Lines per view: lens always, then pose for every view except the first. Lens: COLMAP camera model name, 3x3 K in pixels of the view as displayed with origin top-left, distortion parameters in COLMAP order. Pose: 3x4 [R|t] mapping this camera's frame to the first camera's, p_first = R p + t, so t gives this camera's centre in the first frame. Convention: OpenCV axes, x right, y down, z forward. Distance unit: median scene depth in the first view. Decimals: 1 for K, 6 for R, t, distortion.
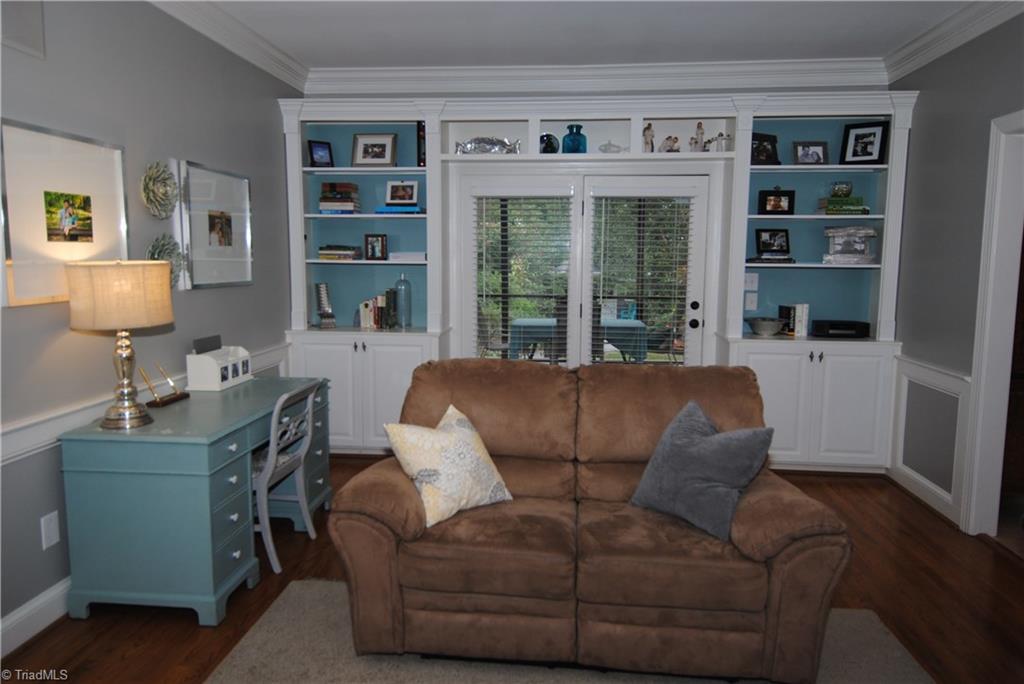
lens RADIAL K [[646.1, 0, 513.8], [0, 646.1, 333.3], [0, 0, 1]] dist [0.023362, -0.006344]
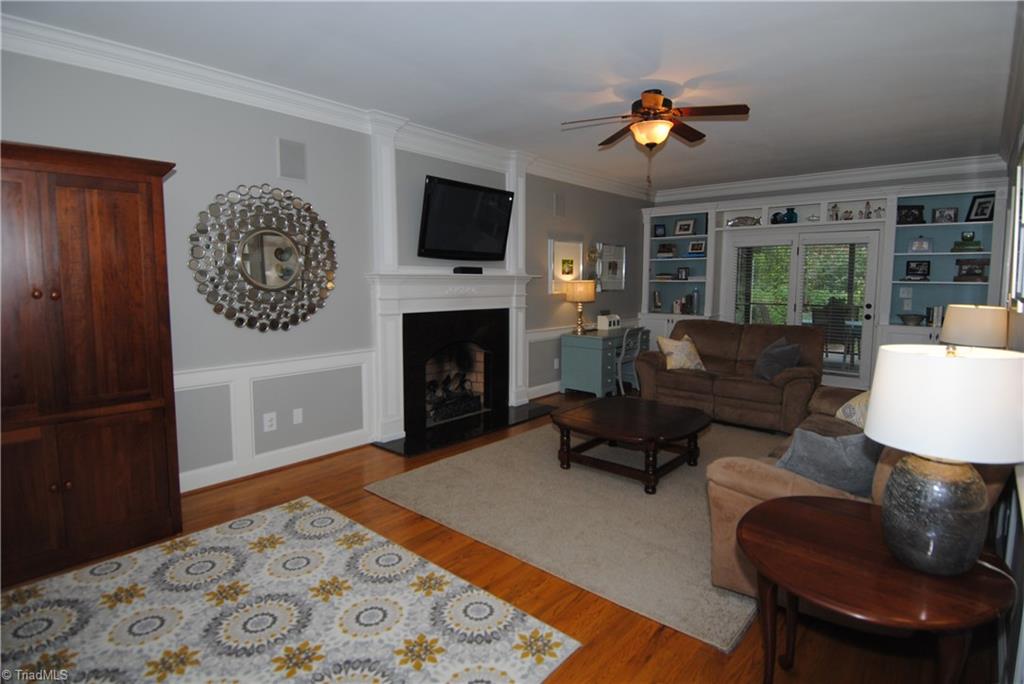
lens RADIAL K [[540.0, 0, 514.3], [0, 540.0, 336.7], [0, 0, 1]] dist [-0.004367, -0.003717]
pose [[0.813362, 0.056629, -0.578995, 0.464804], [-0.062735, 0.997985, 0.009480, 0.109223], [0.578365, 0.028612, 0.815276, -0.920516]]
